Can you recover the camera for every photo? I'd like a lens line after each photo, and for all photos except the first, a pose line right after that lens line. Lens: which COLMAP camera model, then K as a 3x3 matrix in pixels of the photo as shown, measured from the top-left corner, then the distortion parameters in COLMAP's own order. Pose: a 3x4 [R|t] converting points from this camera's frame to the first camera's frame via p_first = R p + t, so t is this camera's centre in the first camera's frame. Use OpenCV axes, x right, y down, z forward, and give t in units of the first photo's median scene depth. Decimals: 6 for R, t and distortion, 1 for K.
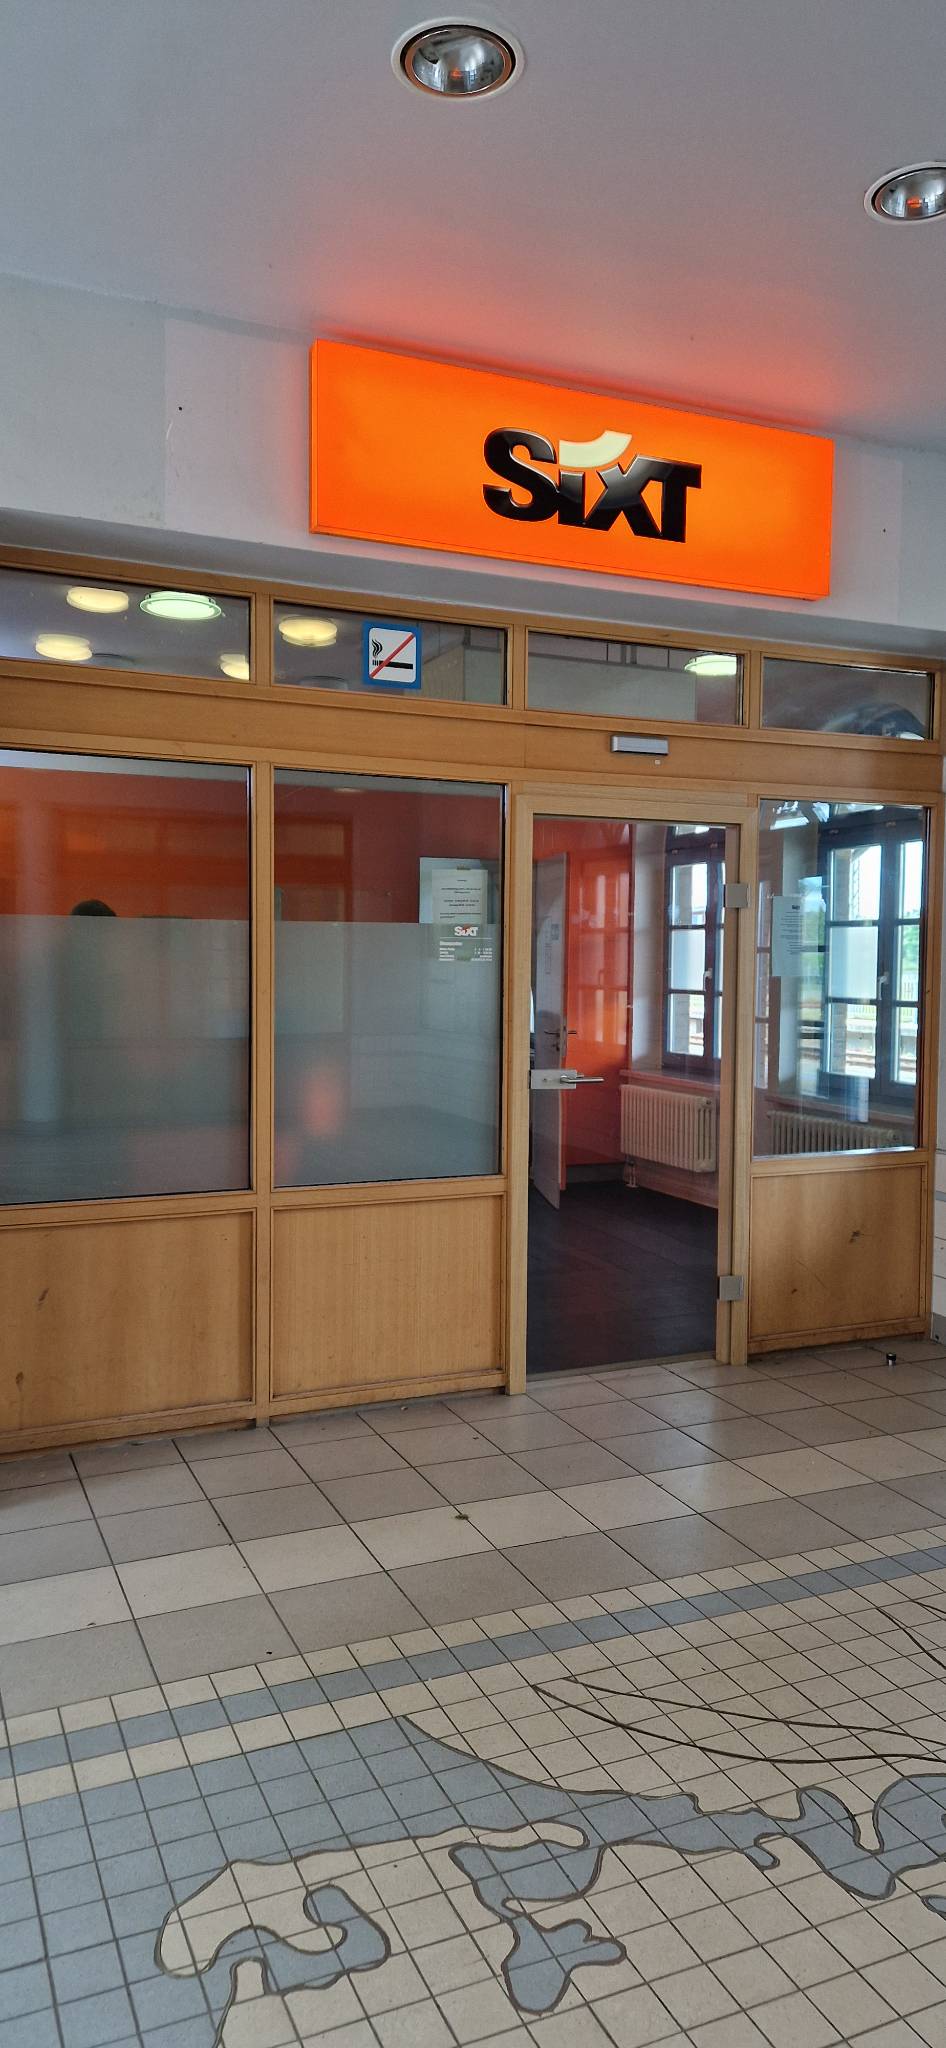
lens RADIAL K [[1368.2, 0, 487.9], [0, 1368.2, 1021.1], [0, 0, 1]] dist [0.072483, -0.053101]
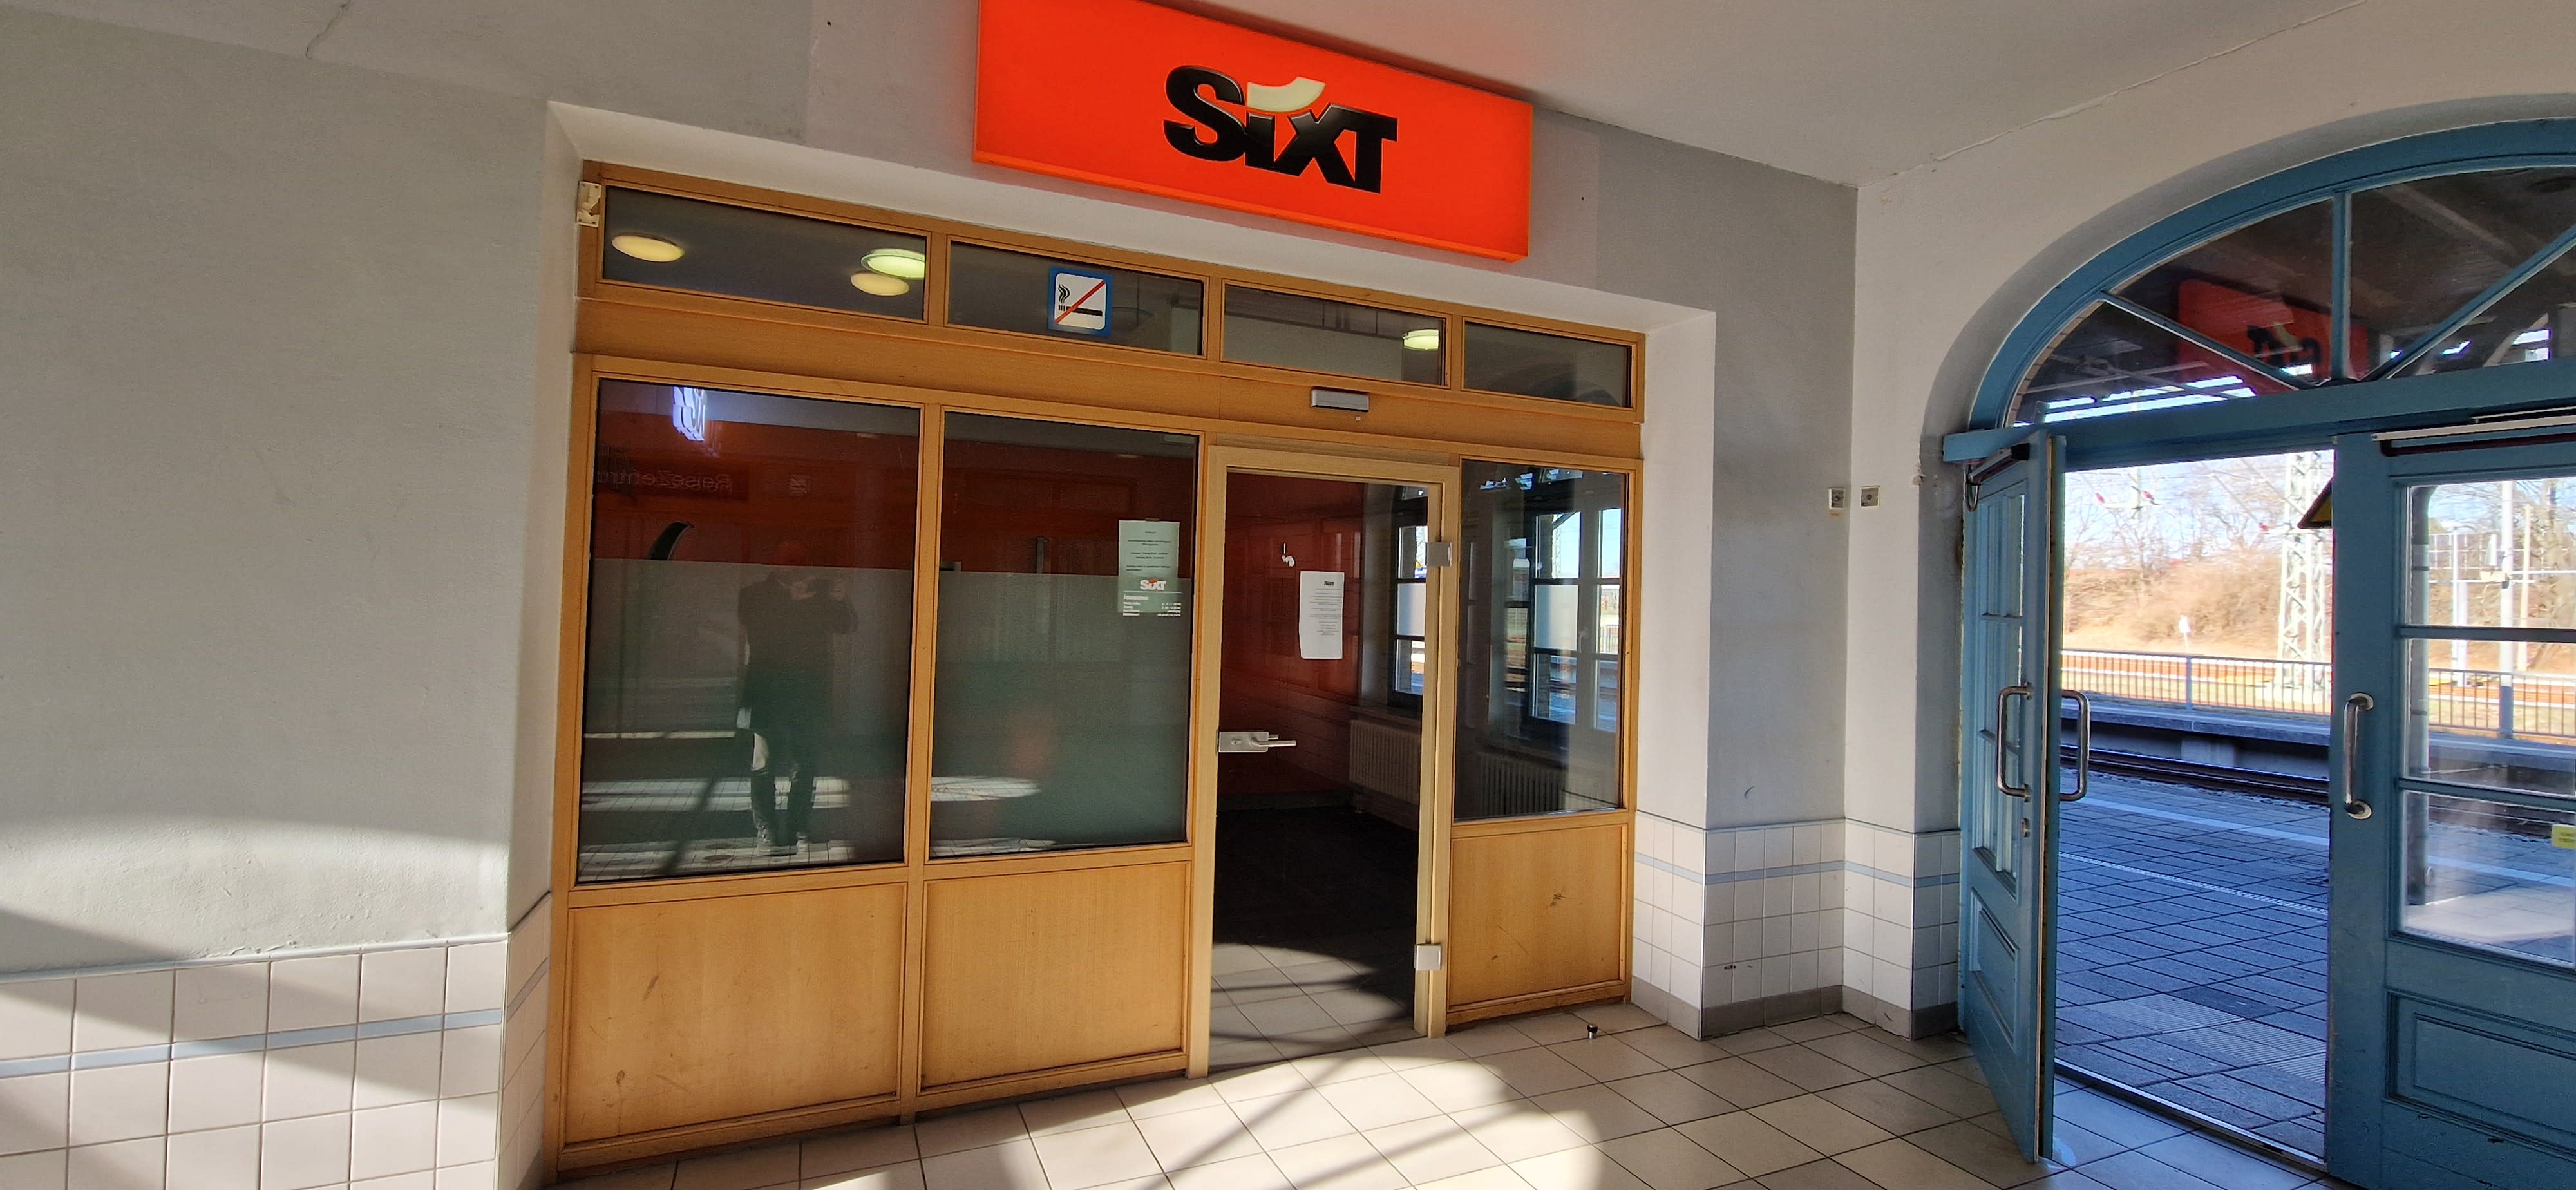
lens RADIAL K [[1059.2, 0, 1279.6], [0, 1059.2, 572.7], [0, 0, 1]] dist [0.006397, -0.003707]
pose [[0.999816, 0.018976, 0.002839, 0.072588], [-0.018732, 0.997388, -0.069753, -0.025195], [-0.004155, 0.069687, 0.997560, 0.265559]]
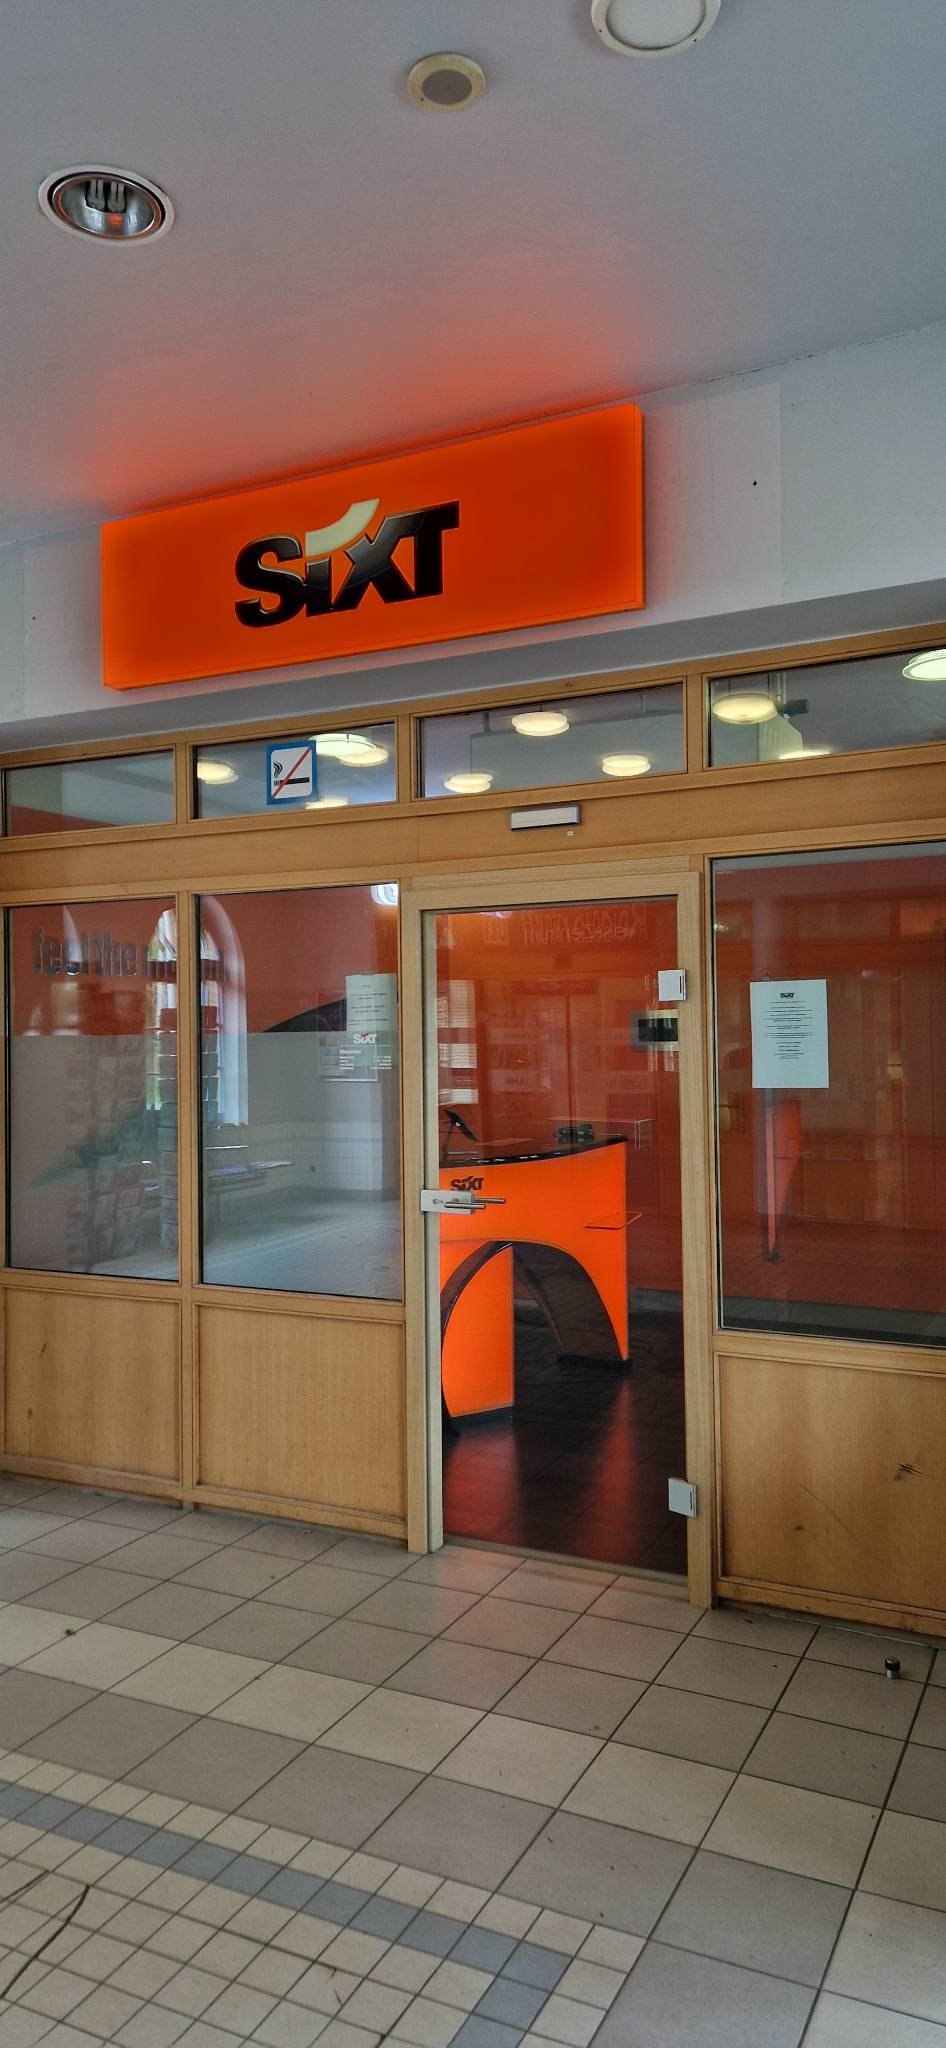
lens RADIAL K [[1368.2, 0, 471.7], [0, 1368.2, 1012.0], [0, 0, 1]] dist [0.072483, -0.053101]
pose [[0.635382, -0.029499, -0.771634, 0.793818], [-0.020477, 0.998275, -0.055025, -0.034448], [0.771926, 0.050763, 0.633682, 0.463134]]
